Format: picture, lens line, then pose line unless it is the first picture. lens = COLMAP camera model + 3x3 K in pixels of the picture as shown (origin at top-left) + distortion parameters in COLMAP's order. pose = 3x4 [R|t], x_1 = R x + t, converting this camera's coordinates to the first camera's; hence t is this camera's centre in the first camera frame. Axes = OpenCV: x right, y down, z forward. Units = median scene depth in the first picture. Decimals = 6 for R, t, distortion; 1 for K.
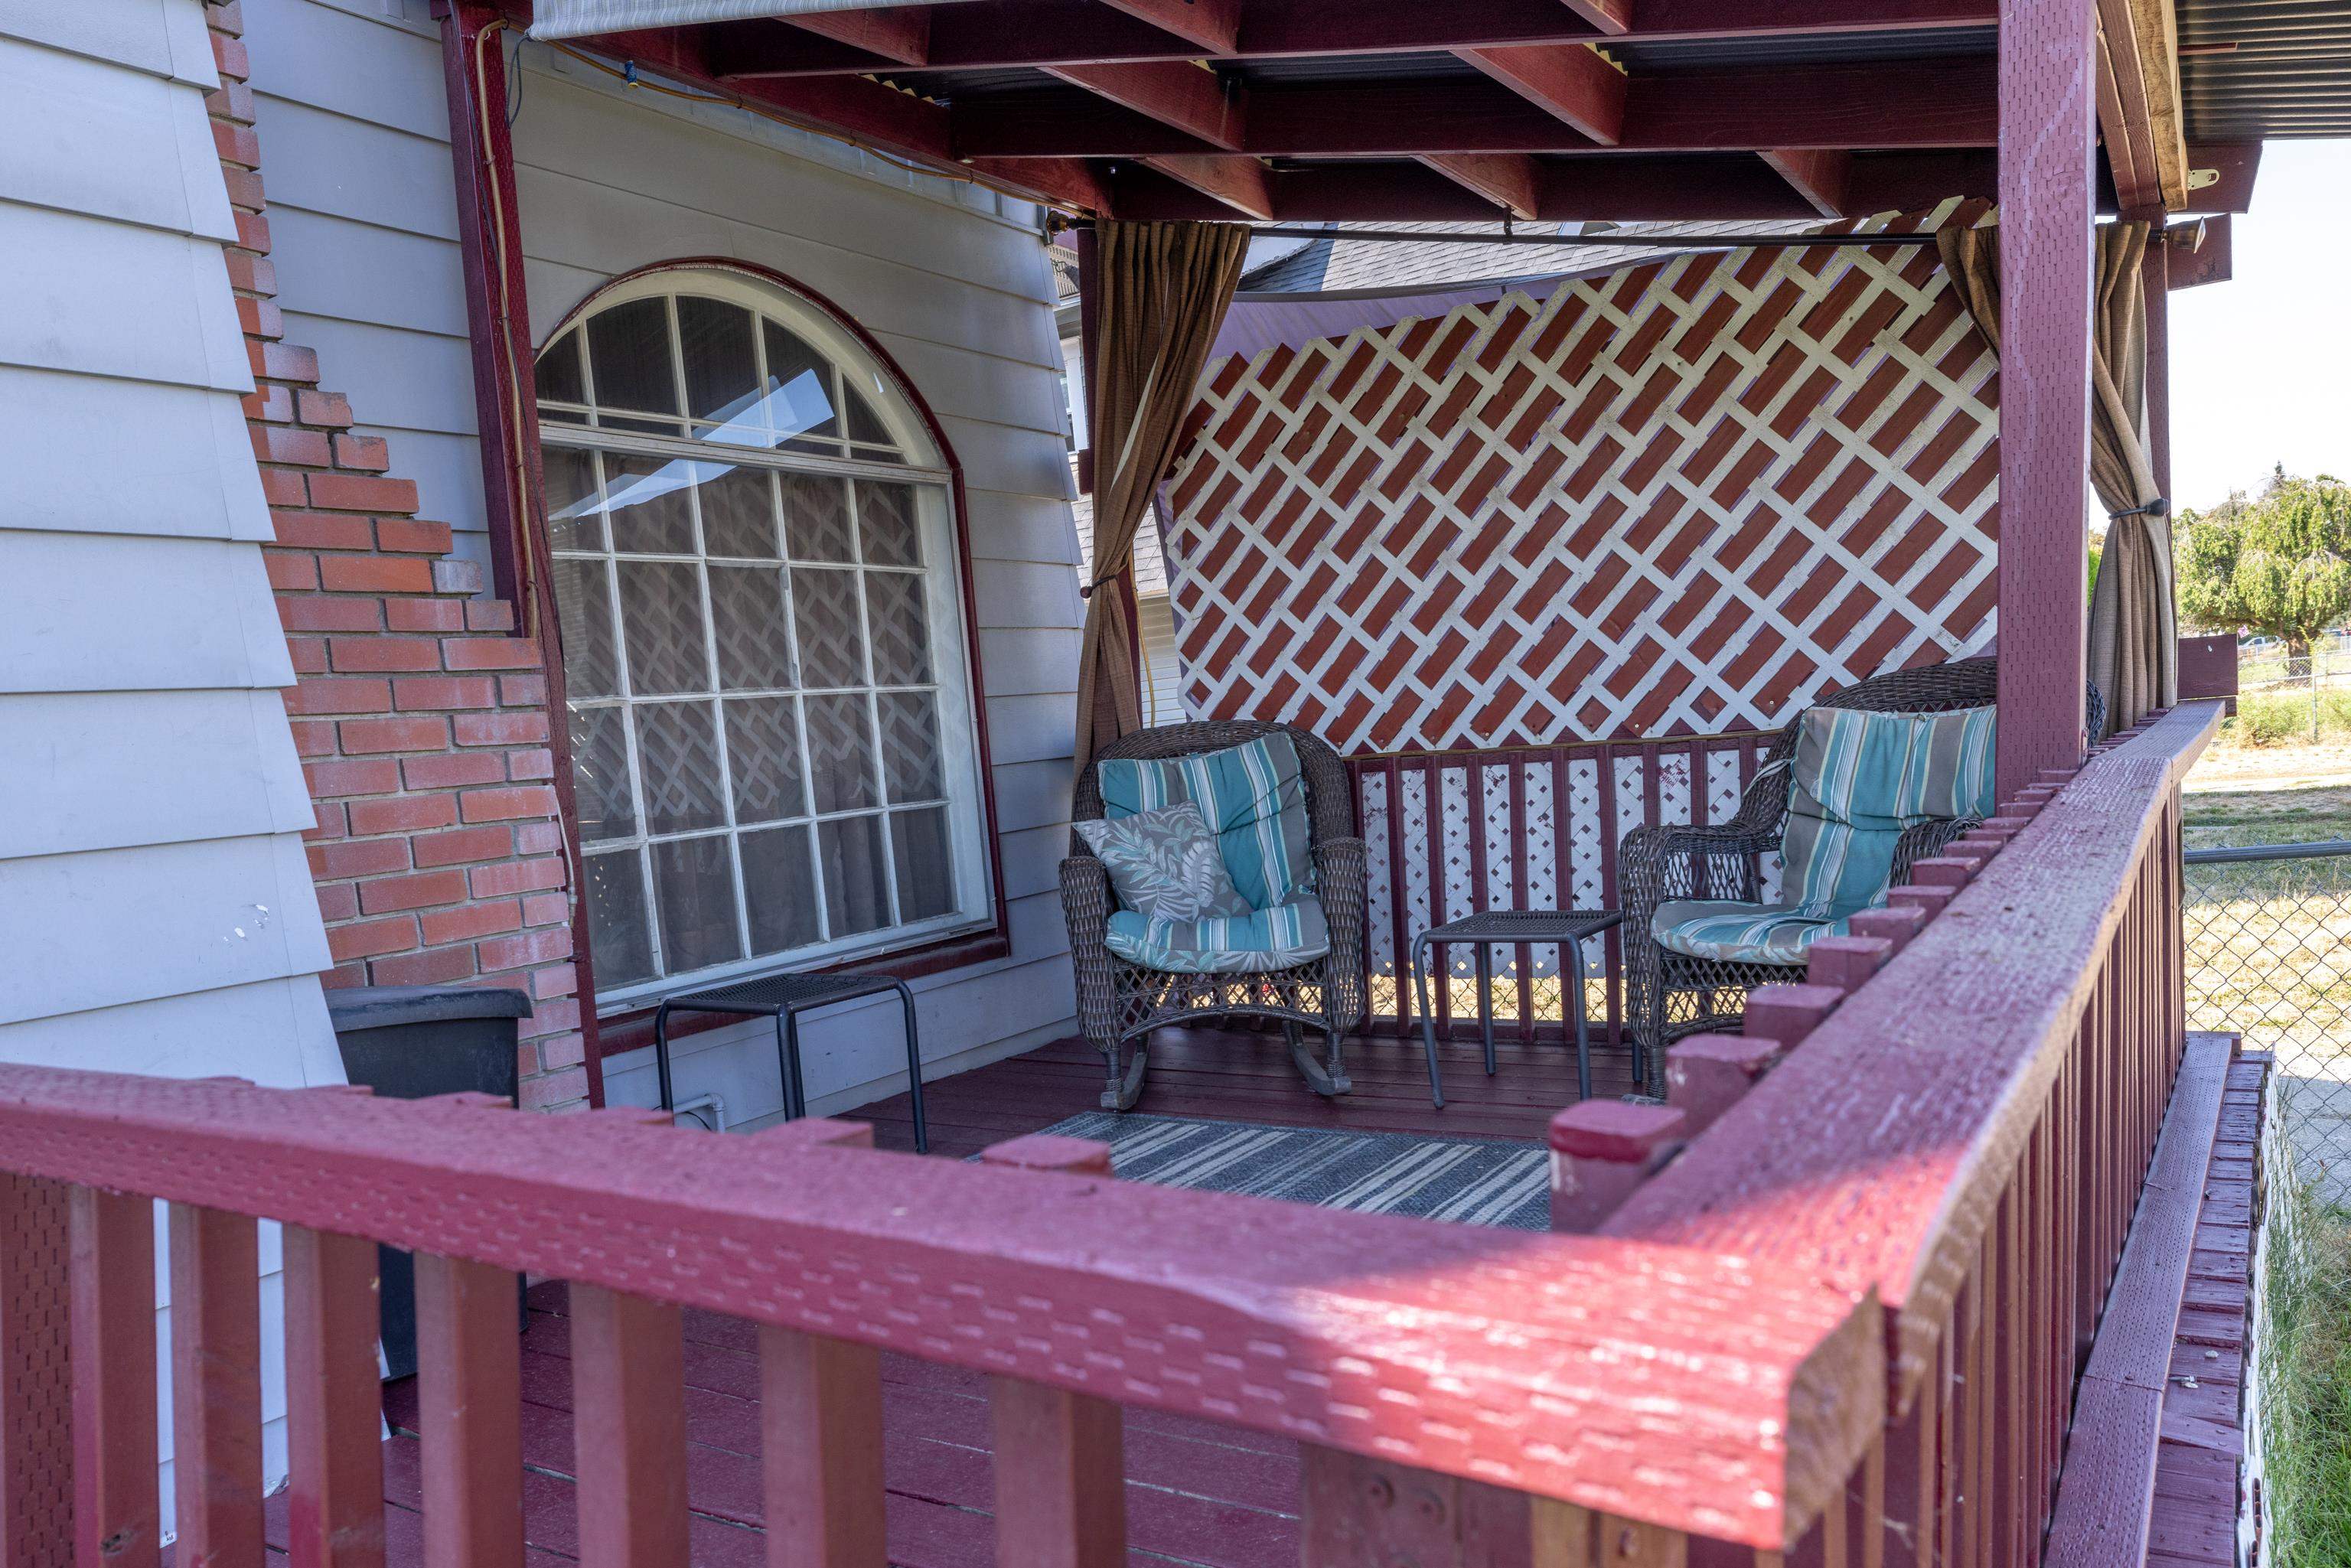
lens RADIAL K [[1589.7, 0, 1173.3], [0, 1589.7, 894.2], [0, 0, 1]] dist [0.002403, -0.005541]
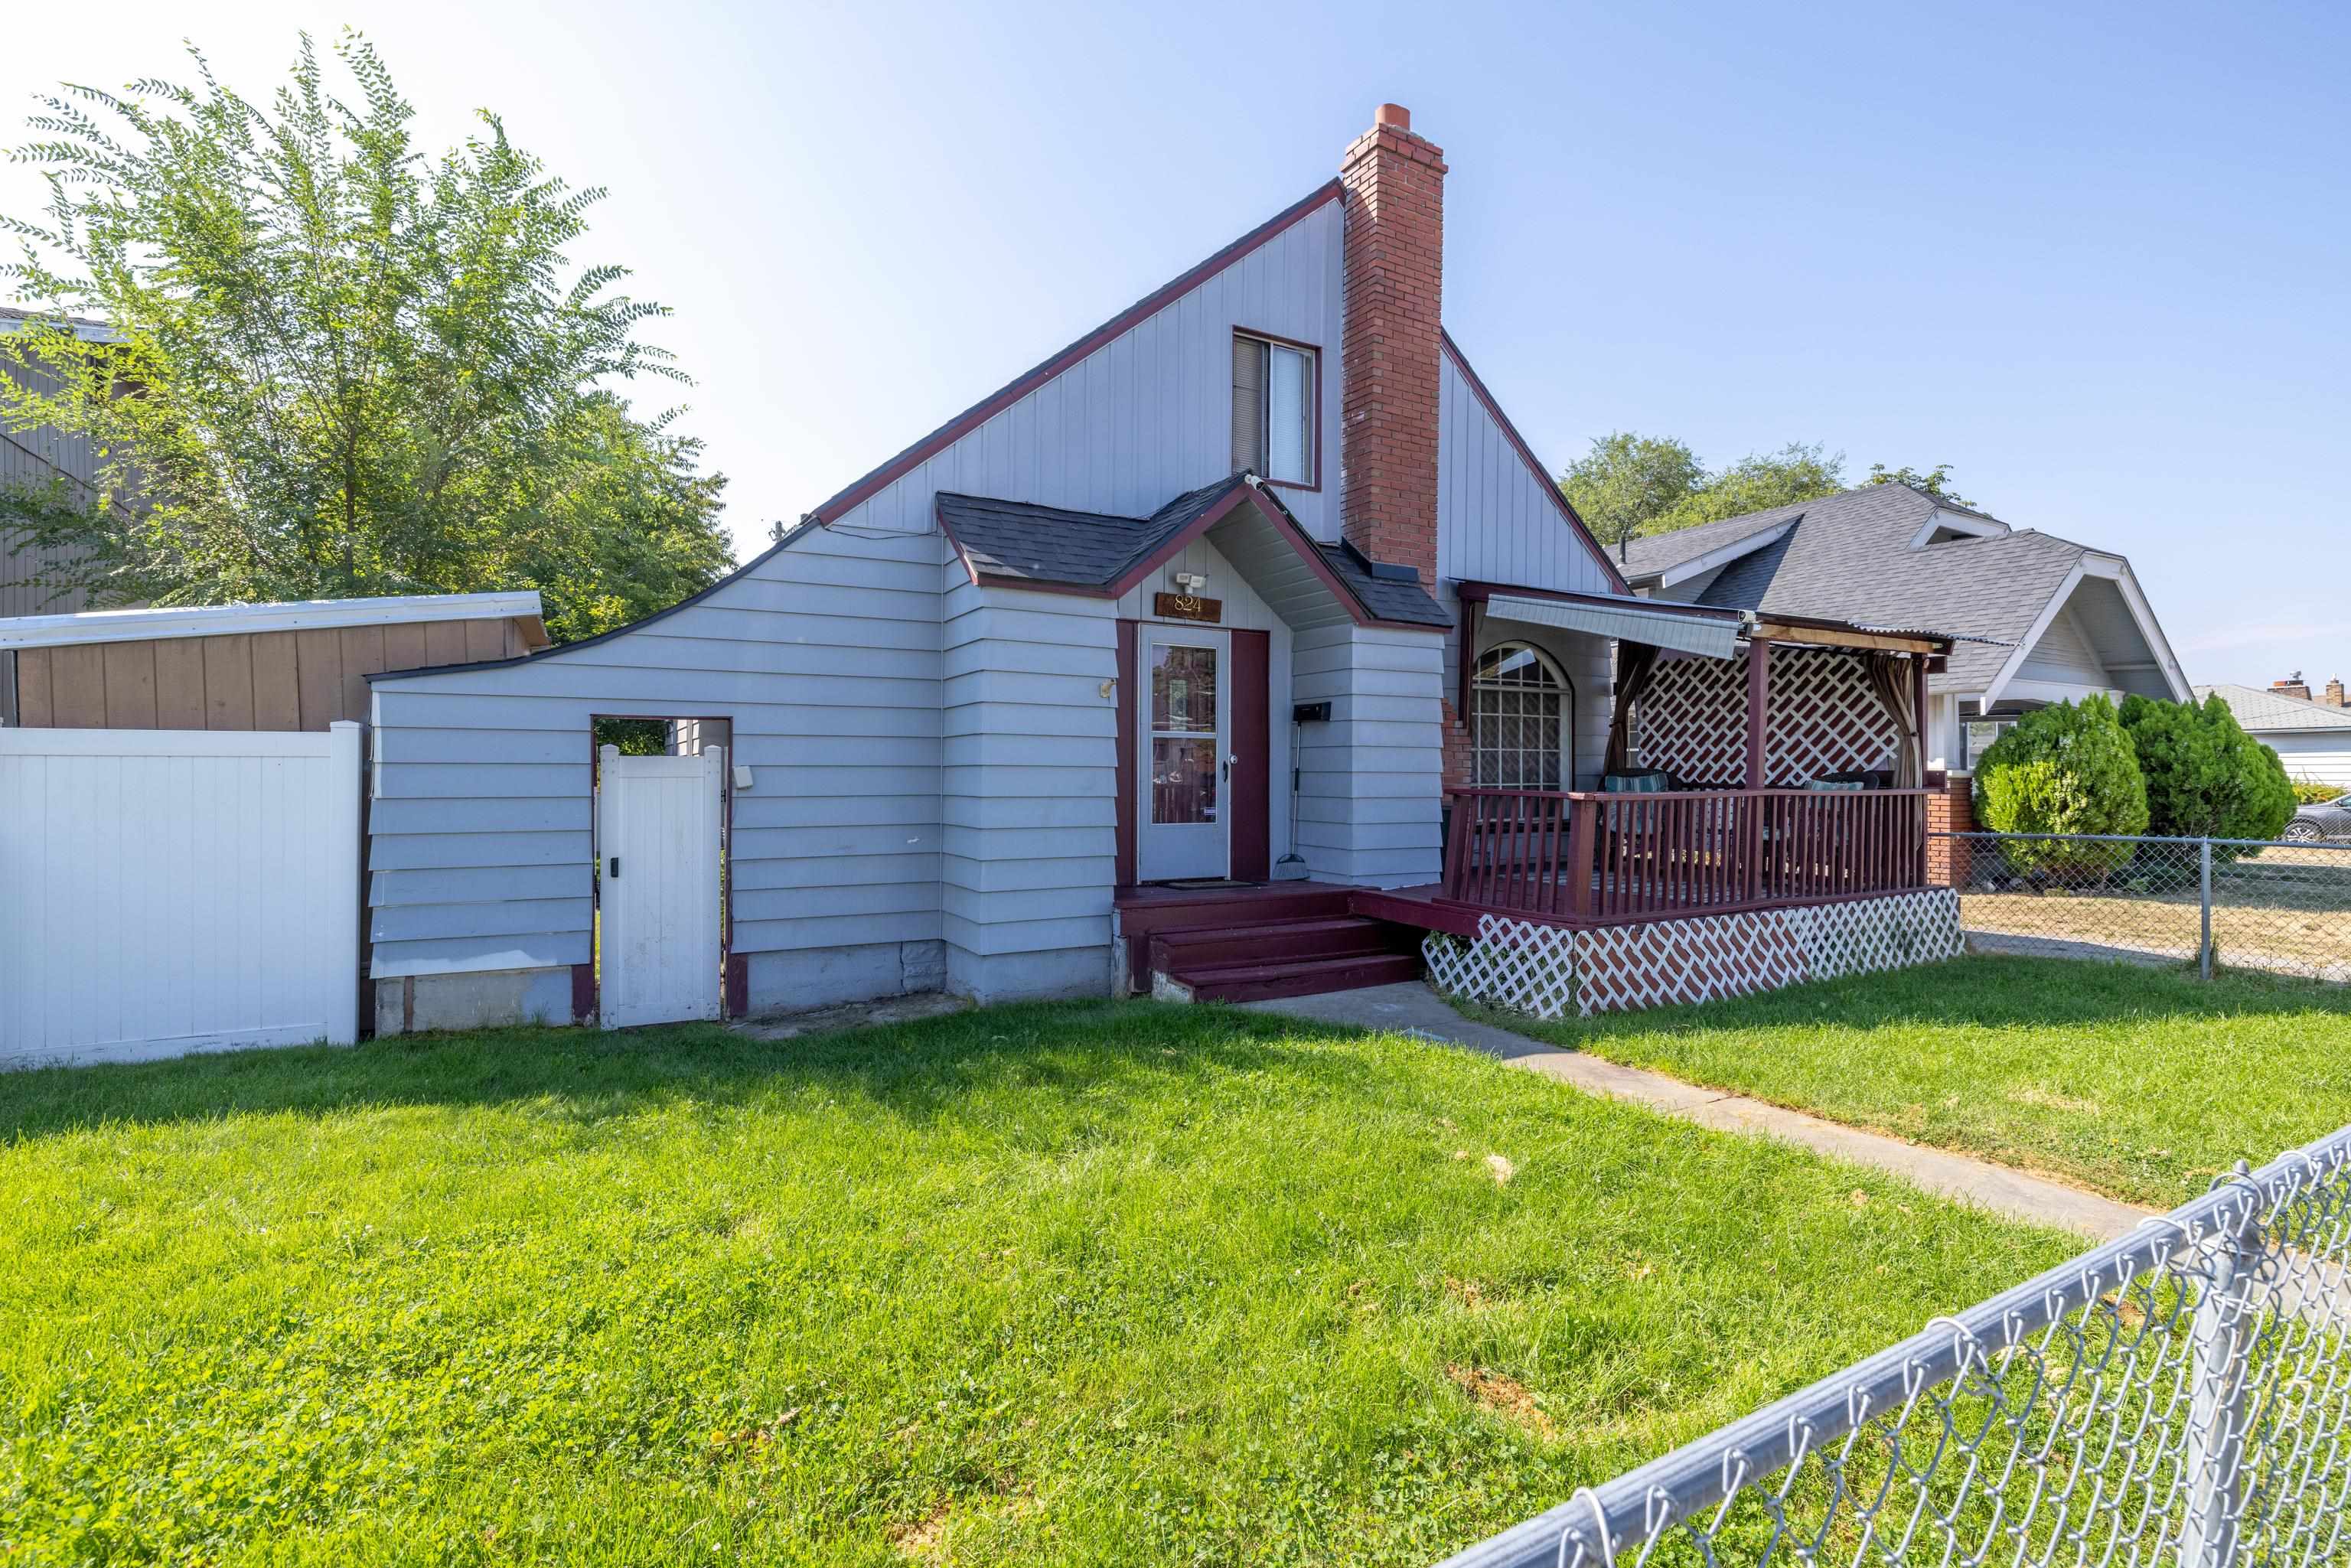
lens RADIAL K [[1056.1, 0, 1192.9], [0, 1056.1, 752.0], [0, 0, 1]] dist [0.001567, -0.000070]
pose [[0.882917, 0.085138, -0.461745, 0.223373], [-0.128881, 0.989594, -0.063973, 0.132547], [0.451494, 0.115993, 0.884703, -1.512441]]
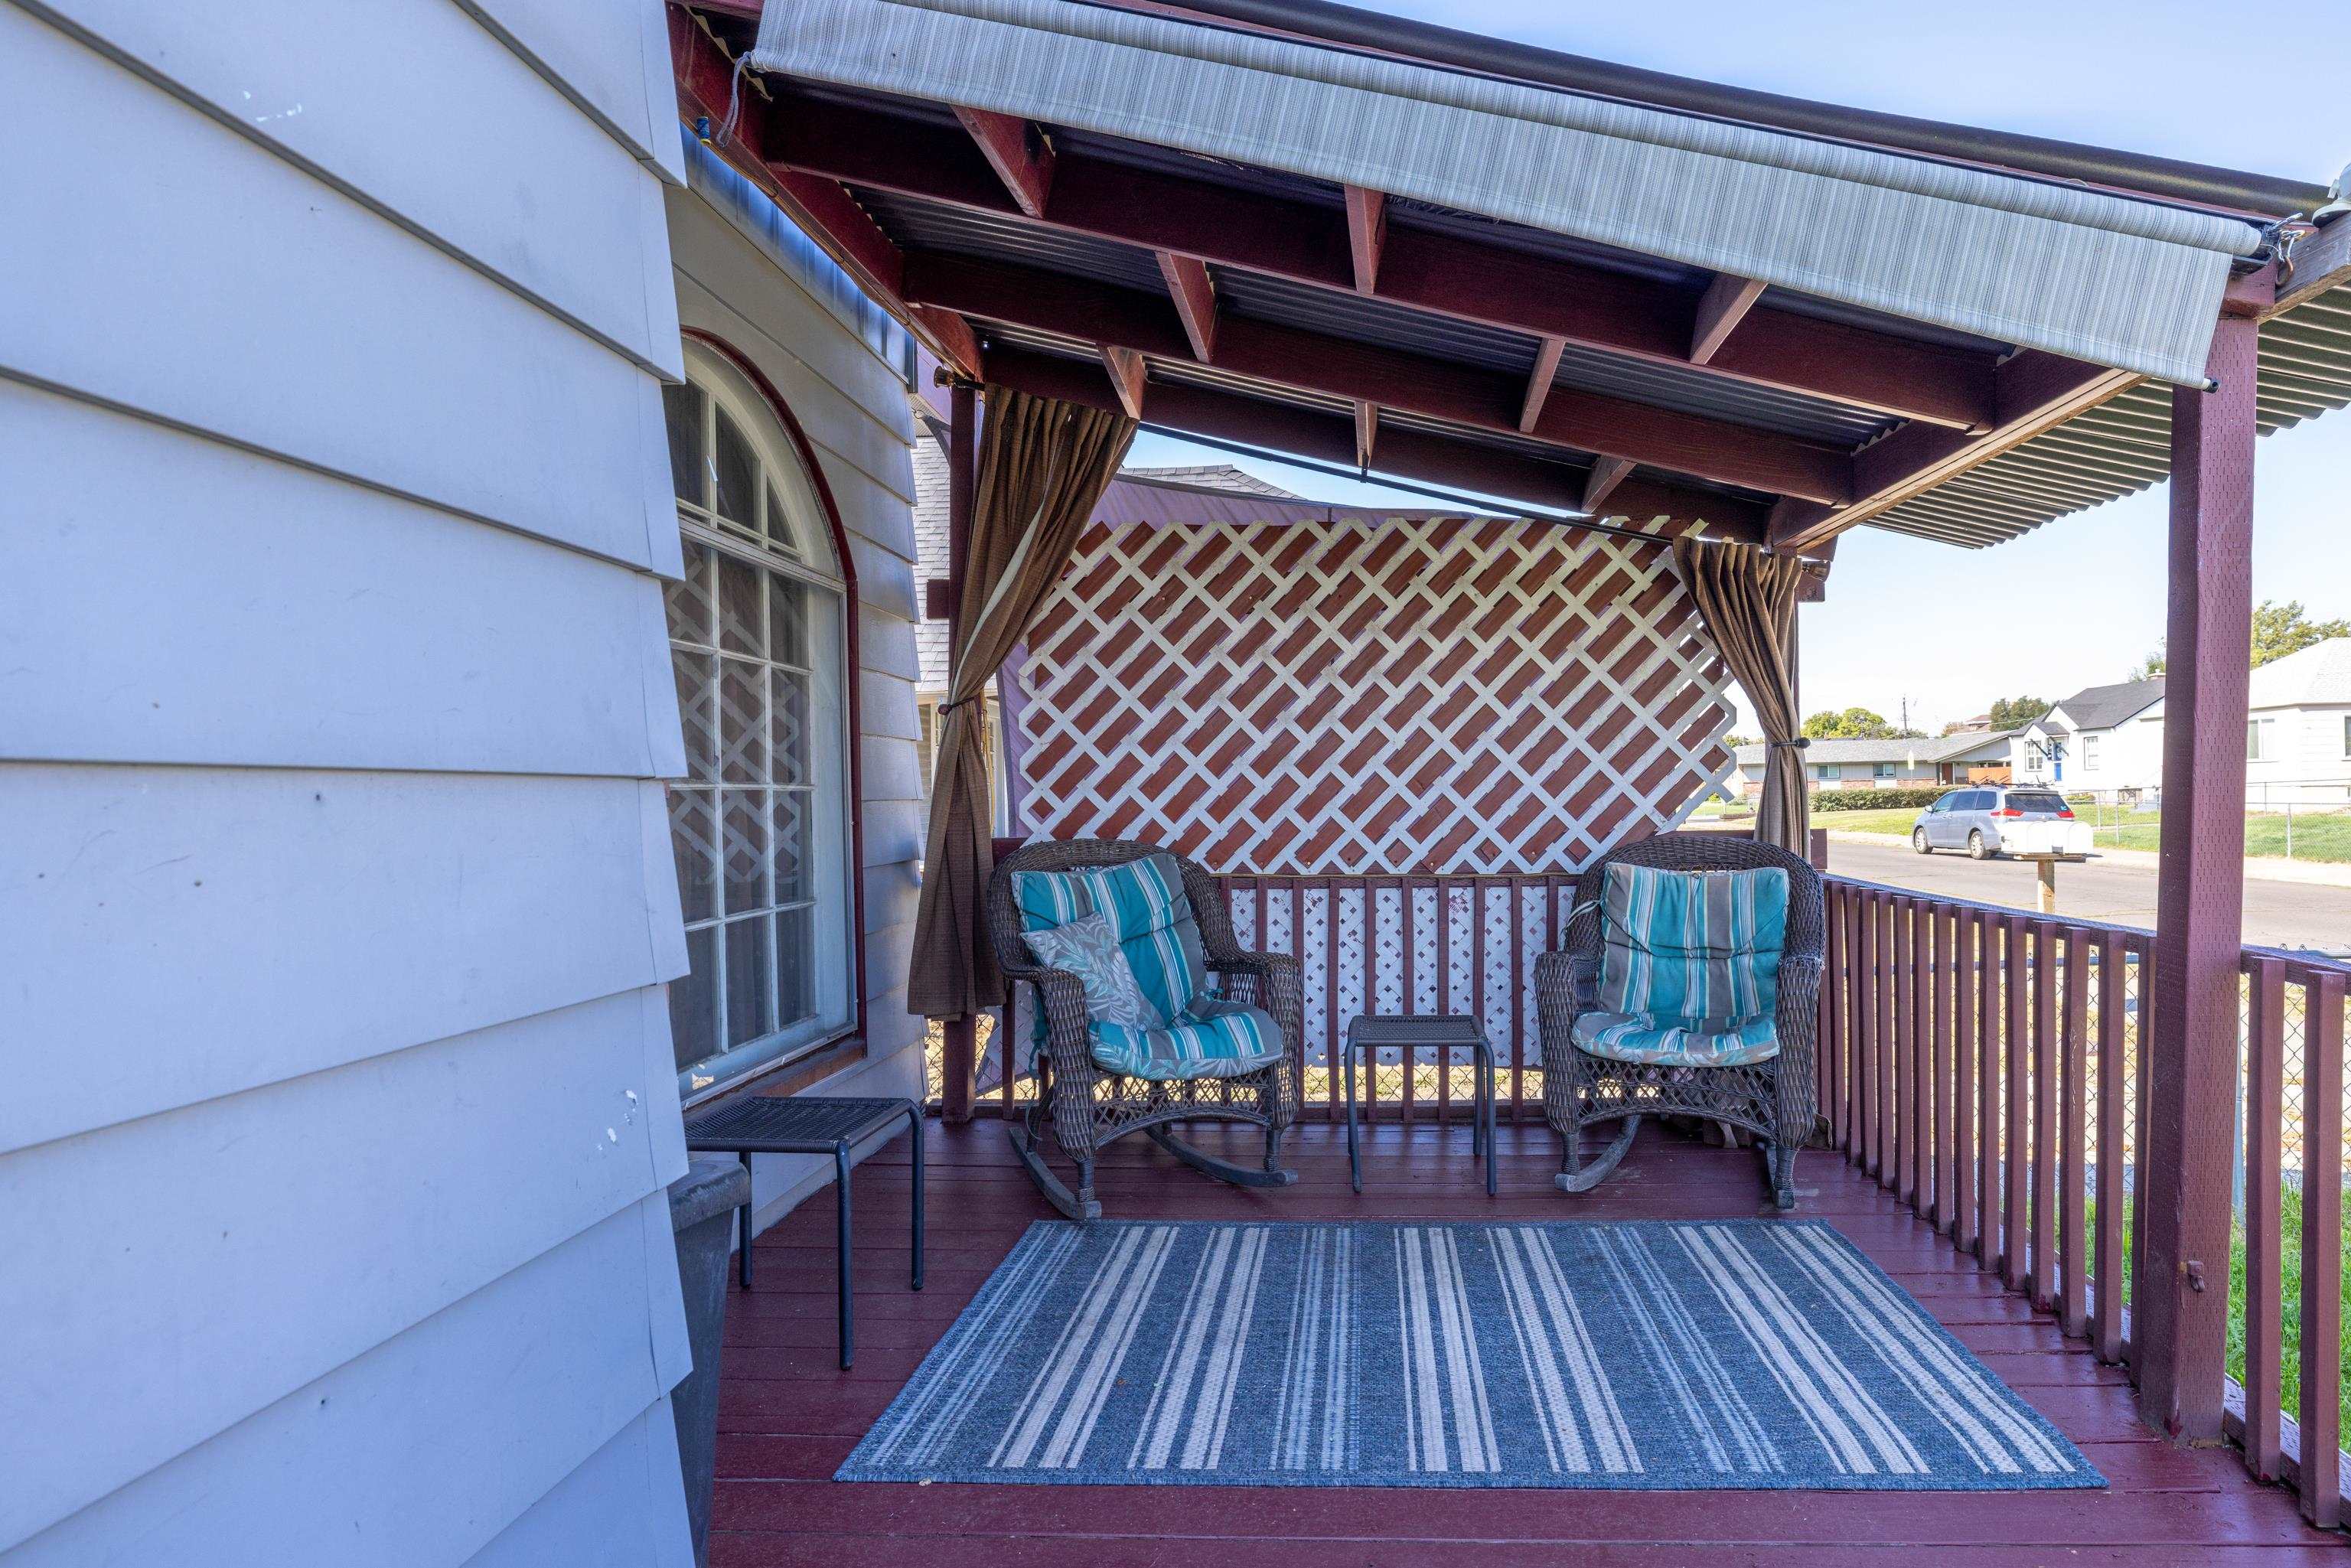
lens RADIAL K [[1242.8, 0, 1175.9], [0, 1242.8, 794.3], [0, 0, 1]] dist [-0.008538, -0.001236]
pose [[0.868353, 0.072669, 0.490594, -0.370266], [-0.010960, 0.991777, -0.127508, -0.031609], [-0.495825, 0.105345, 0.862009, 0.233667]]
